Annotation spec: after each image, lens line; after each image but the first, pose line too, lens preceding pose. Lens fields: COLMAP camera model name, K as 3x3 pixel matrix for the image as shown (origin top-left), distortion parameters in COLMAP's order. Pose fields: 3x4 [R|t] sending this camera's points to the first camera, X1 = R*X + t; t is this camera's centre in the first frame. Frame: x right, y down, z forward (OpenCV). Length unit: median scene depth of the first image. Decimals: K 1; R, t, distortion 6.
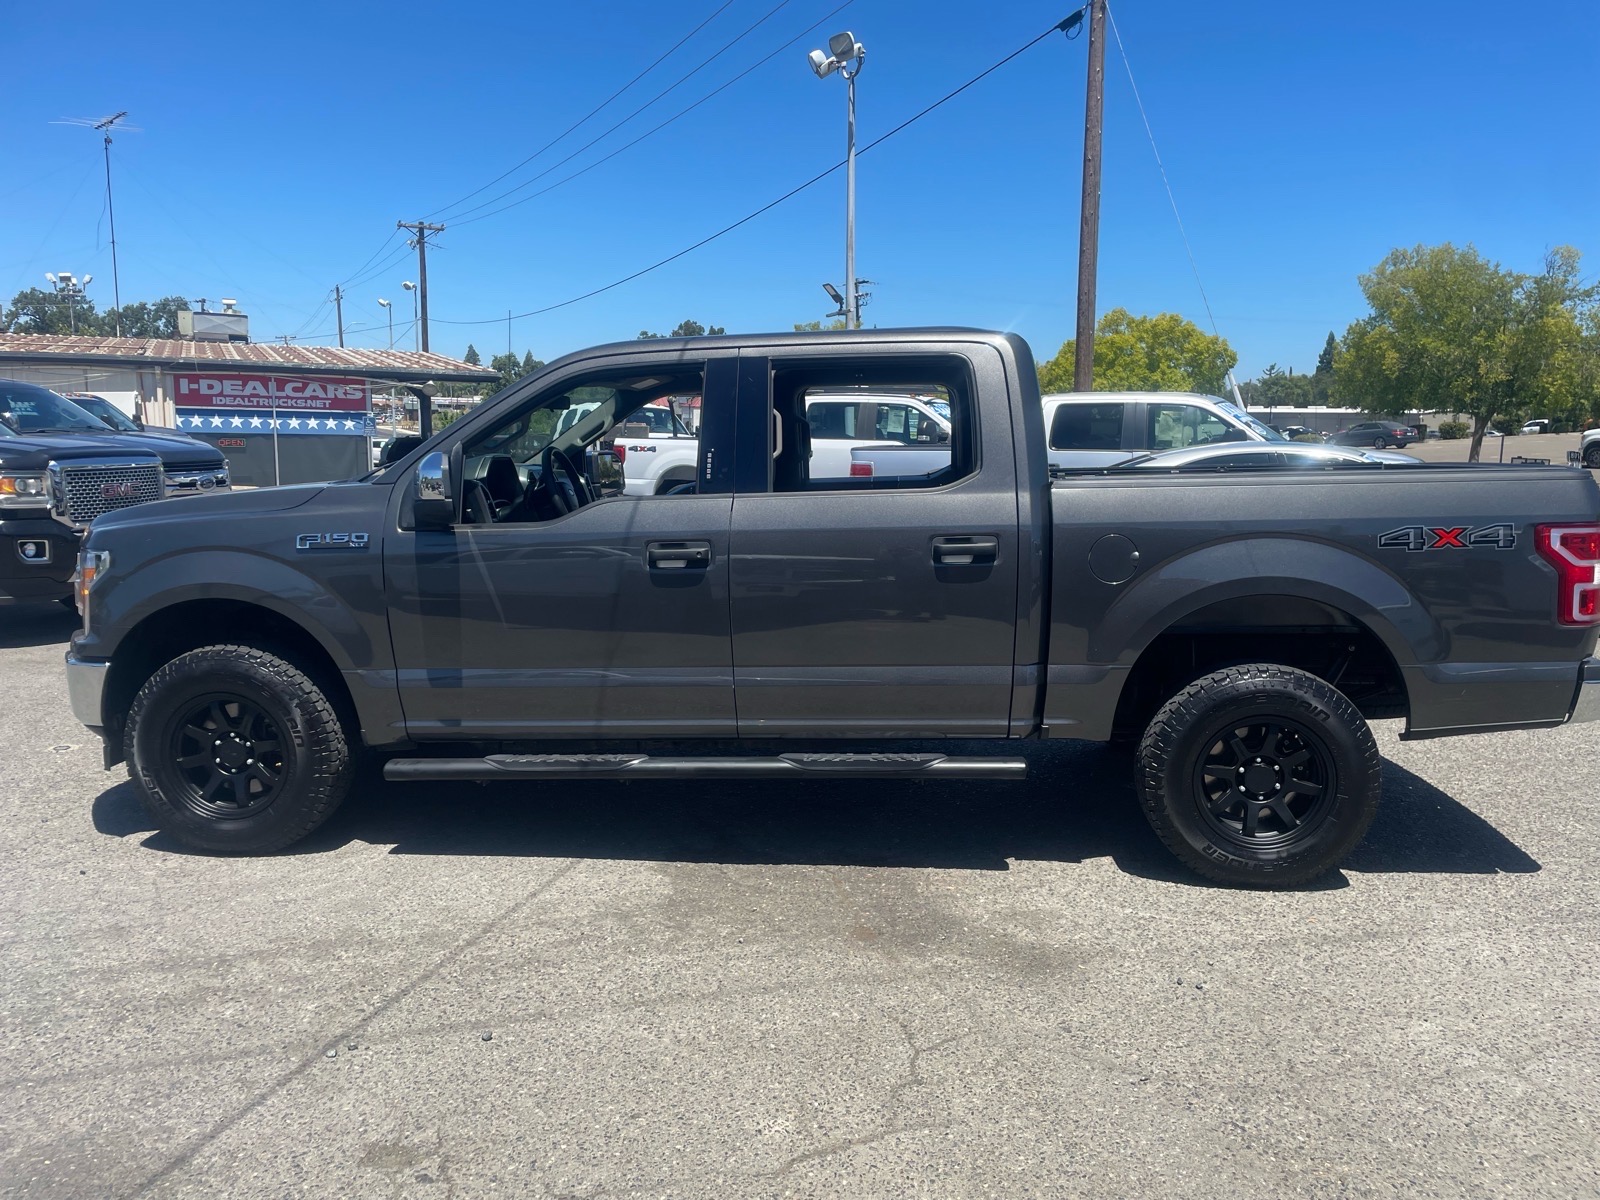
lens RADIAL K [[1217.3, 0, 826.9], [0, 1217.3, 597.1], [0, 0, 1]] dist [0.071948, -0.105849]
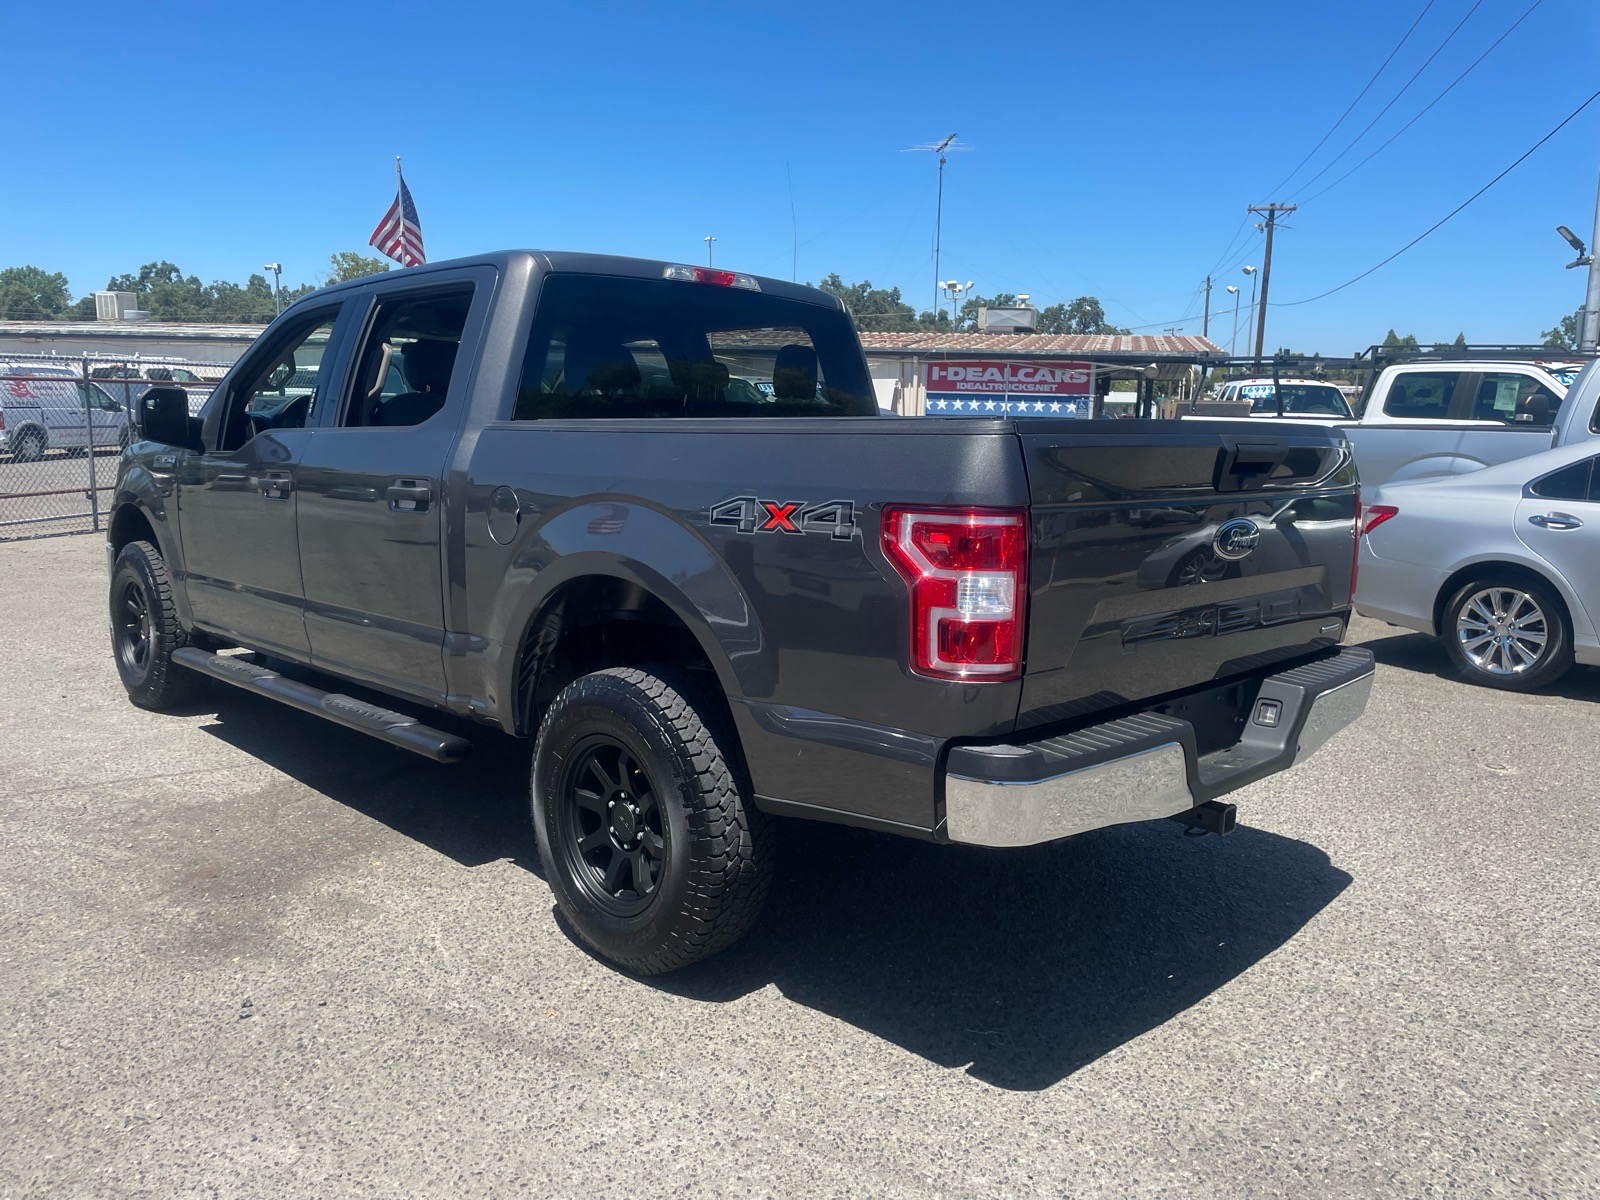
lens RADIAL K [[1217.3, 0, 826.9], [0, 1217.3, 597.1], [0, 0, 1]] dist [0.071948, -0.105849]
pose [[0.752563, 0.105524, -0.650010, 0.155451], [-0.100790, 0.993905, 0.044661, -0.006048], [0.650761, 0.031904, 0.758612, 0.085183]]
